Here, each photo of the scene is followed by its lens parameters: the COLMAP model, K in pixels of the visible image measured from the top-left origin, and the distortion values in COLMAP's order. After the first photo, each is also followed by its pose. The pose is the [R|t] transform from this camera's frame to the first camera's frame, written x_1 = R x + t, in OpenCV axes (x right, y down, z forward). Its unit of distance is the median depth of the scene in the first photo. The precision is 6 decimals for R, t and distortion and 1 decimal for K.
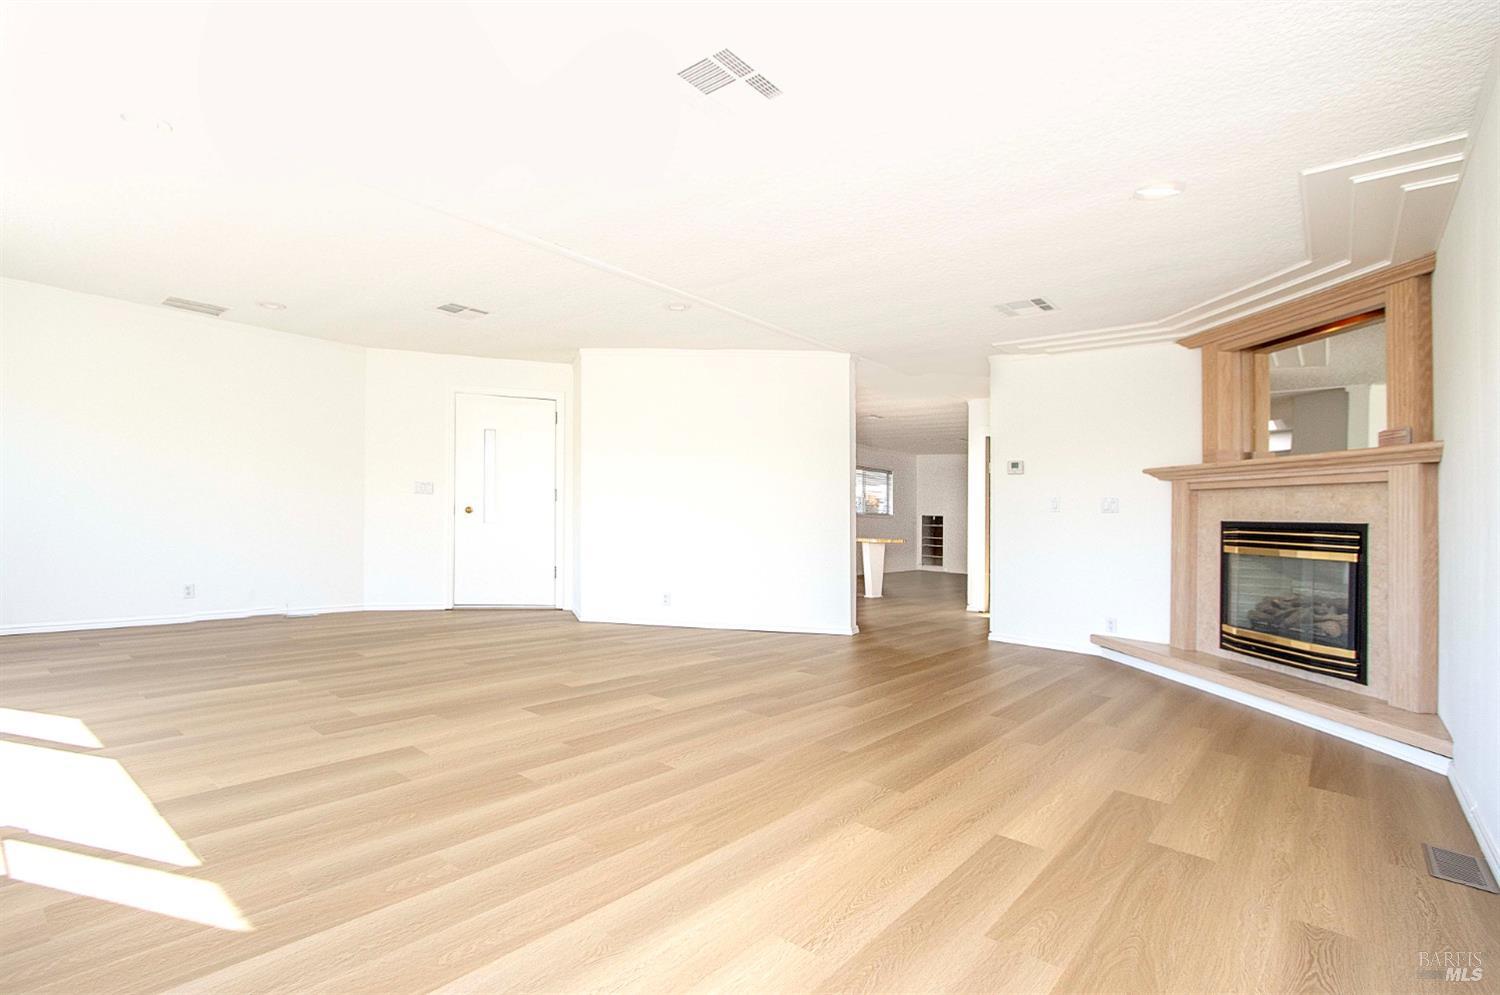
lens RADIAL K [[707.6, 0, 745.5], [0, 707.6, 500.9], [0, 0, 1]] dist [-0.000848, 0.000071]
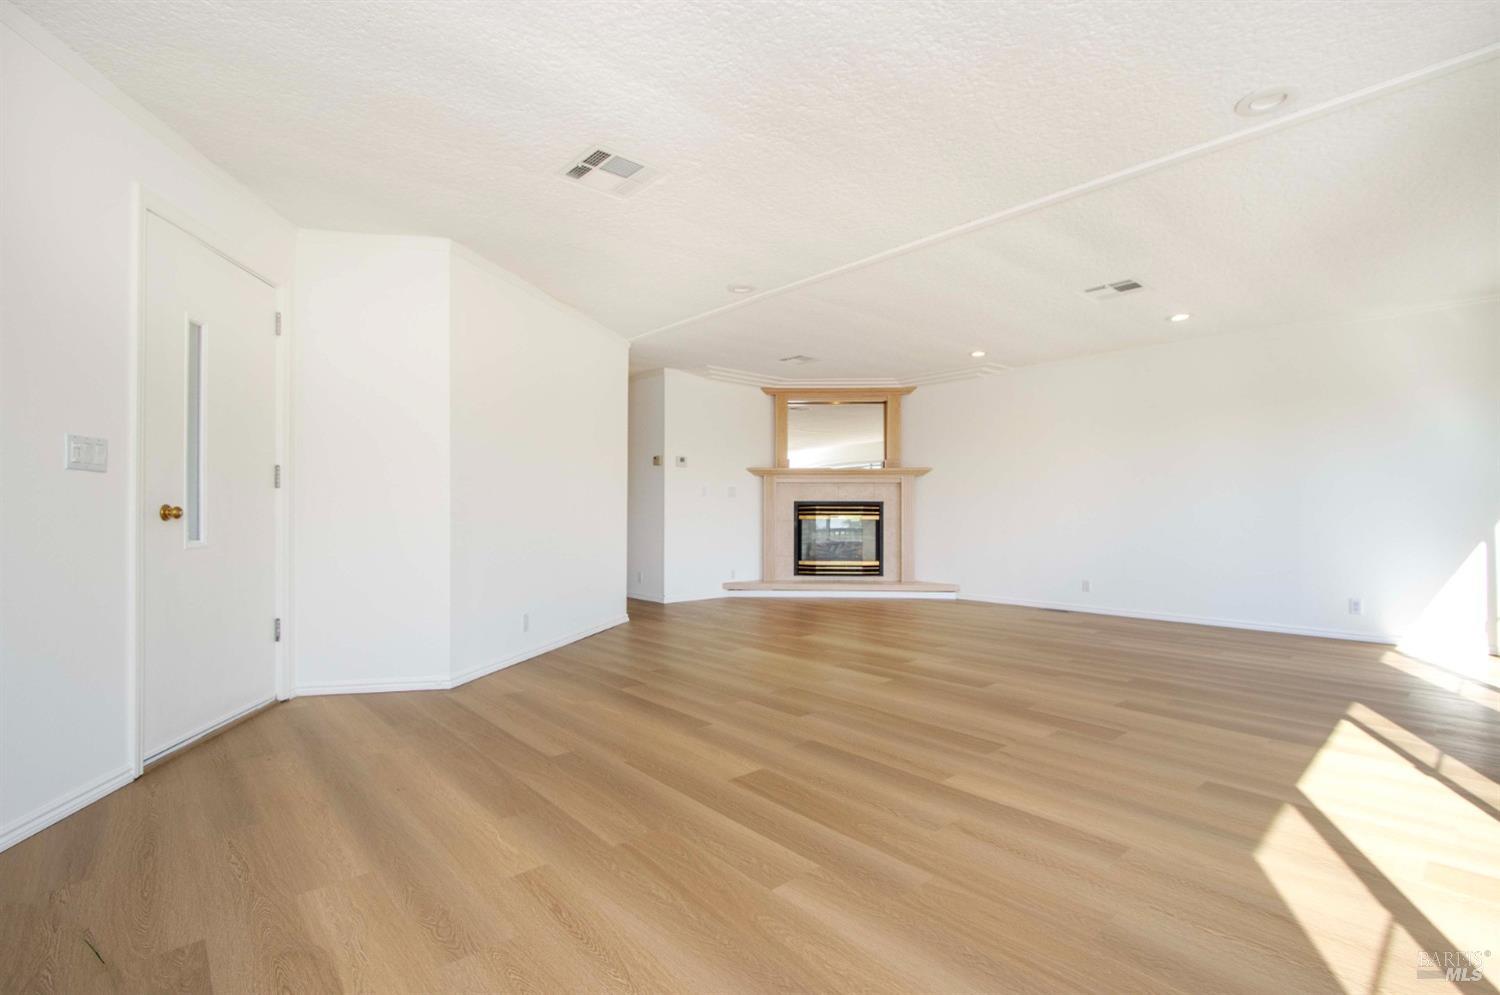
lens RADIAL K [[707.6, 0, 745.5], [0, 707.6, 500.9], [0, 0, 1]] dist [-0.000848, 0.000071]
pose [[0.147970, -0.021897, 0.988749, -1.236768], [-0.015975, 0.999572, 0.024527, -0.015439], [-0.988863, -0.019425, 0.147557, 1.027206]]
